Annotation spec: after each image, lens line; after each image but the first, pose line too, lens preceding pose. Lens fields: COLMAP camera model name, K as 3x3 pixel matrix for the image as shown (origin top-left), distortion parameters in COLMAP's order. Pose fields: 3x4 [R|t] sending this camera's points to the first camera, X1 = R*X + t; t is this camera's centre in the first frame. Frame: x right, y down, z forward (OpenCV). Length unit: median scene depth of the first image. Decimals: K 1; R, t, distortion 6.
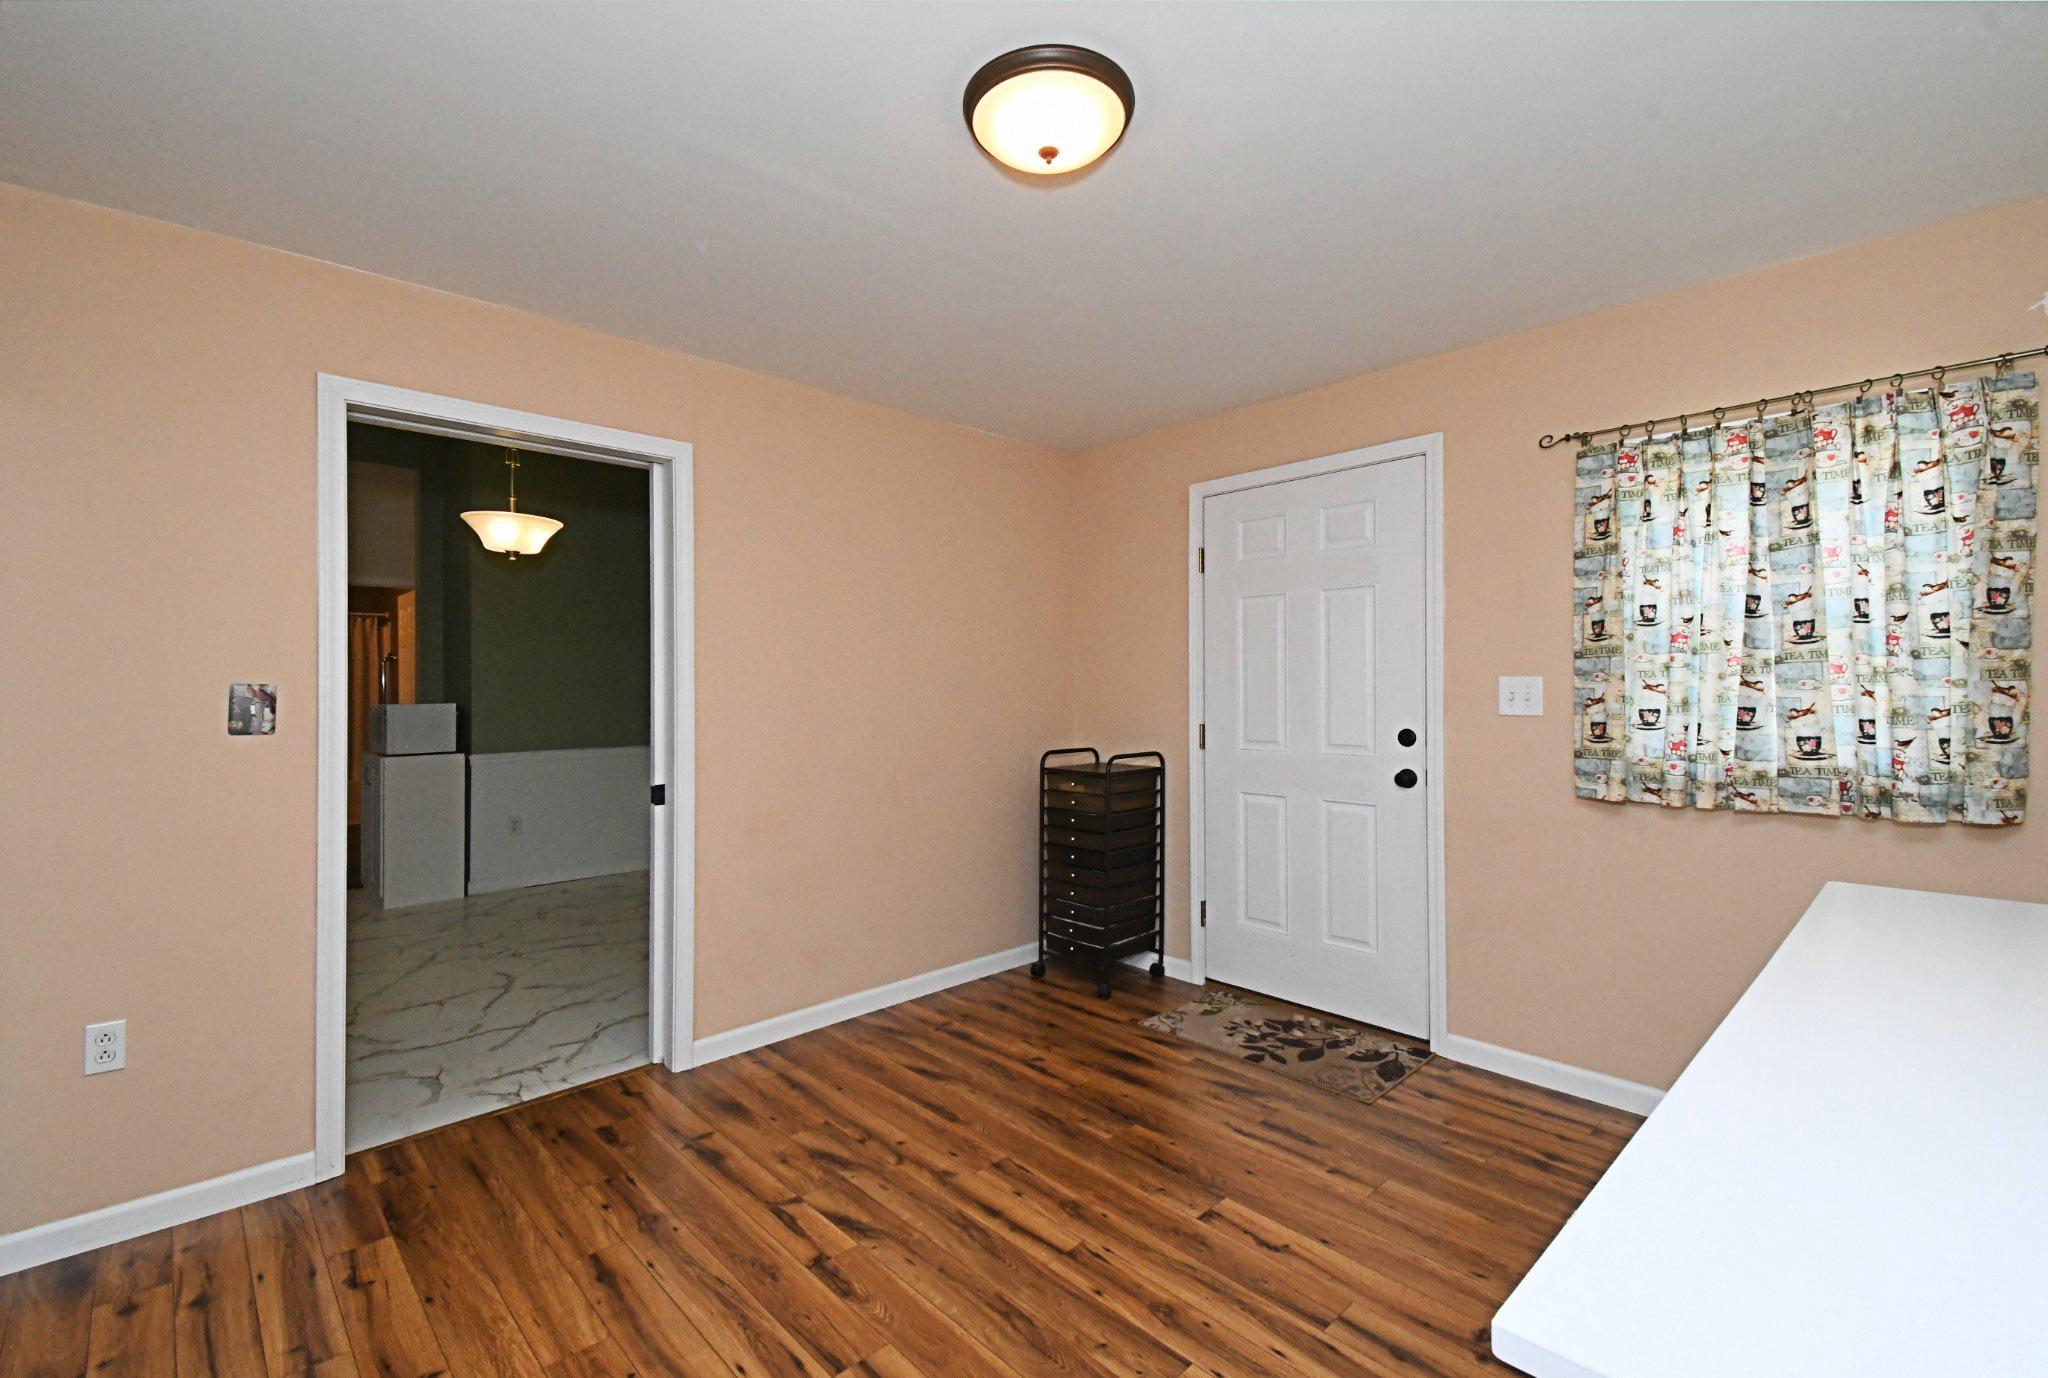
lens RADIAL K [[894.4, 0, 1020.1], [0, 894.4, 686.9], [0, 0, 1]] dist [0.002236, -0.004326]
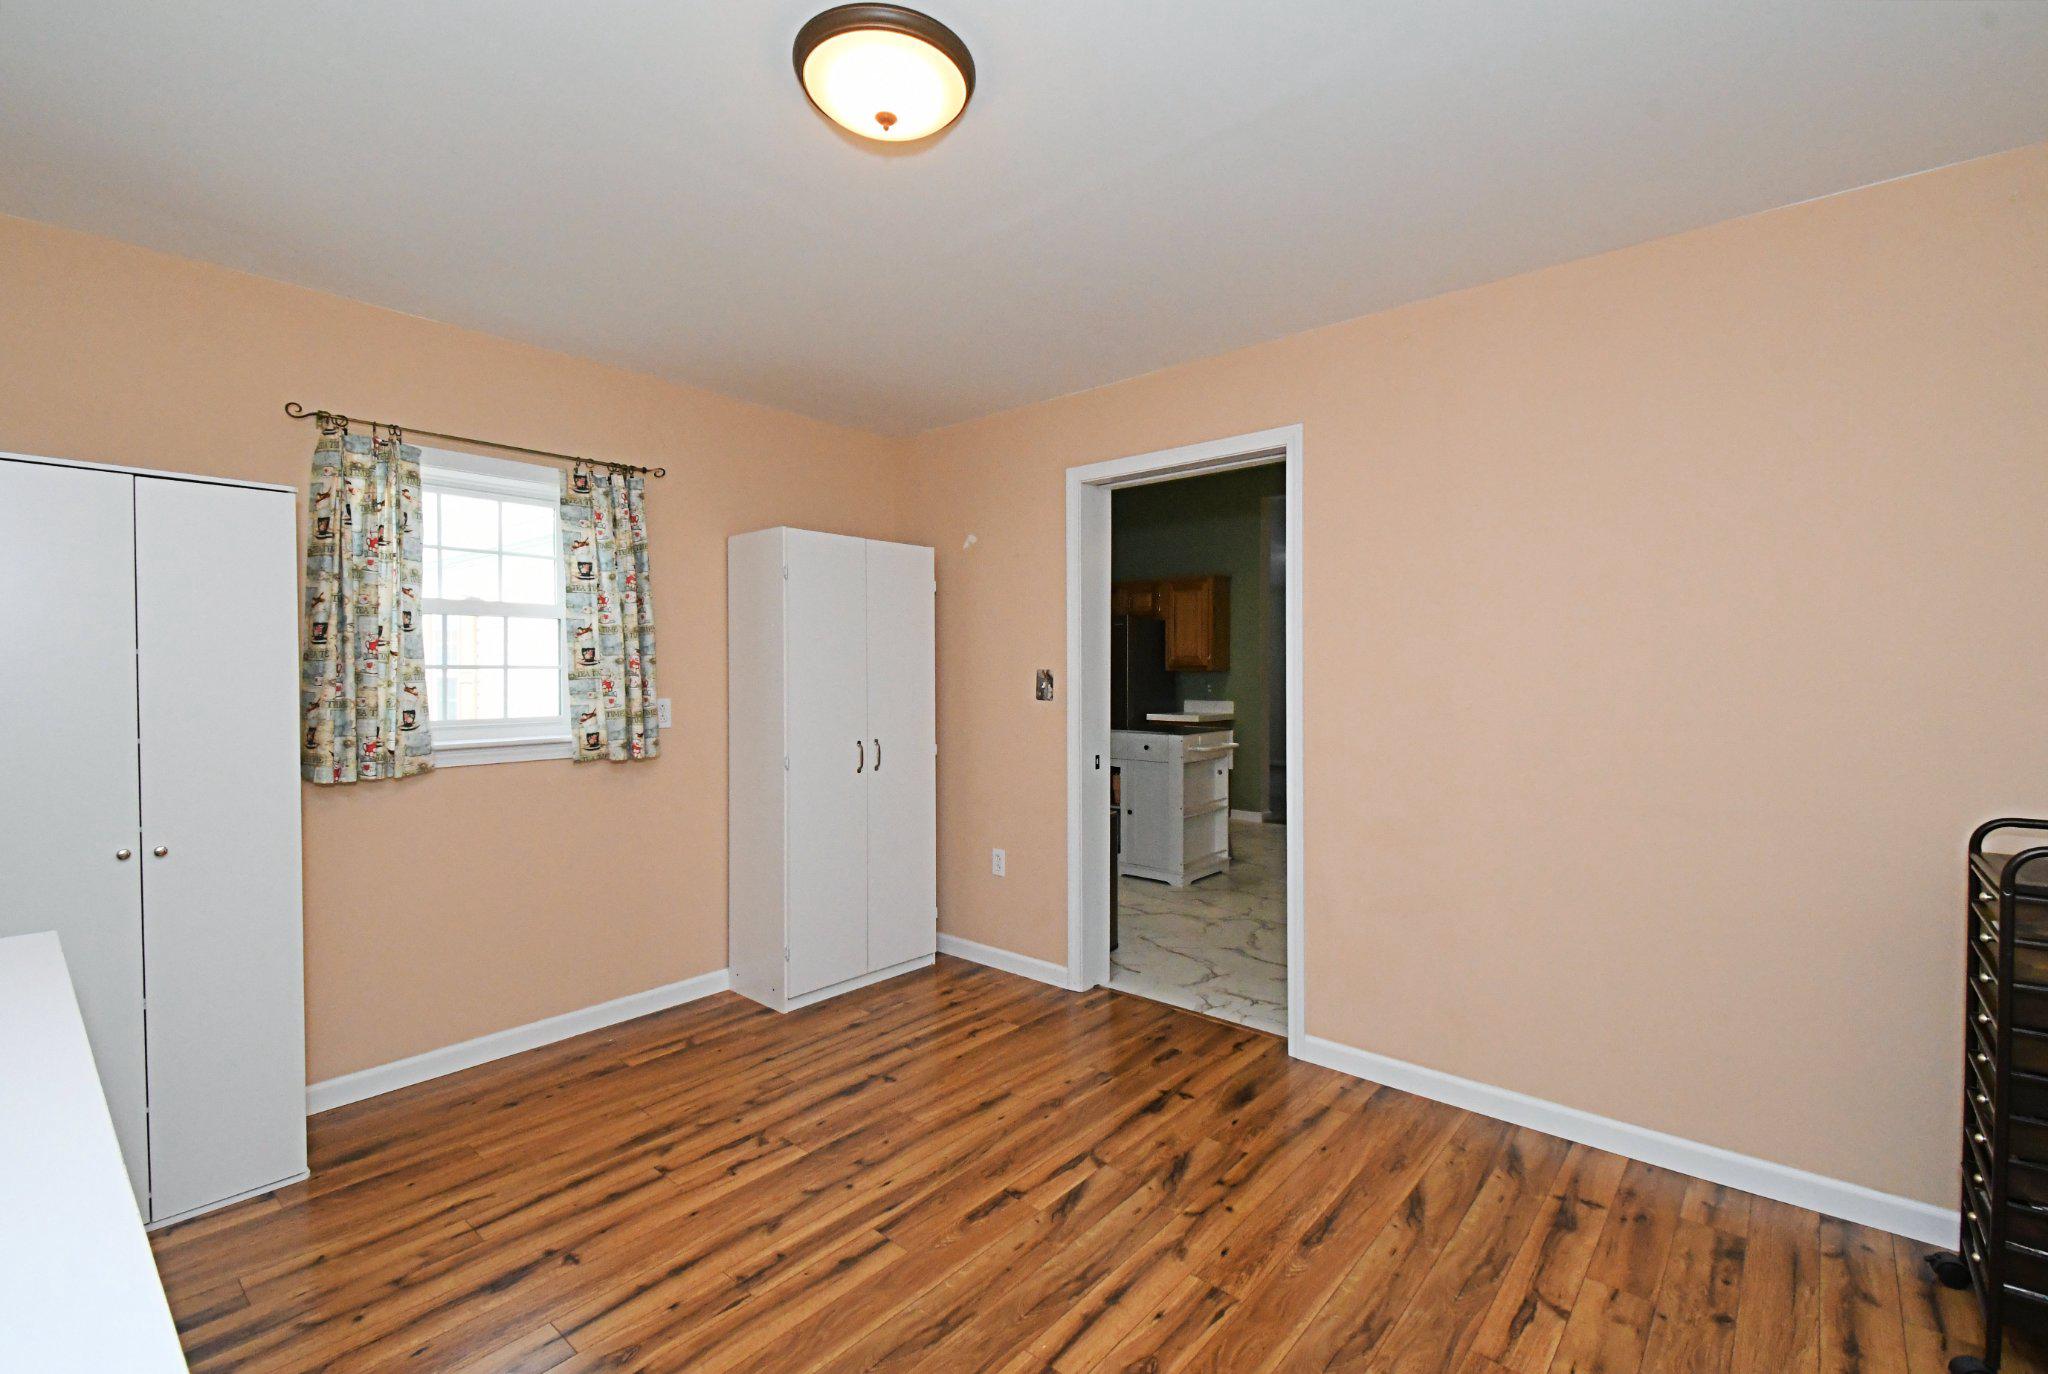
lens RADIAL K [[894.4, 0, 1035.7], [0, 894.4, 681.6], [0, 0, 1]] dist [0.002236, -0.004326]
pose [[0.094058, 0.022826, -0.995305, 0.690857], [-0.001094, 0.999739, 0.022825, -0.016975], [0.995566, -0.001058, 0.094058, 0.731102]]
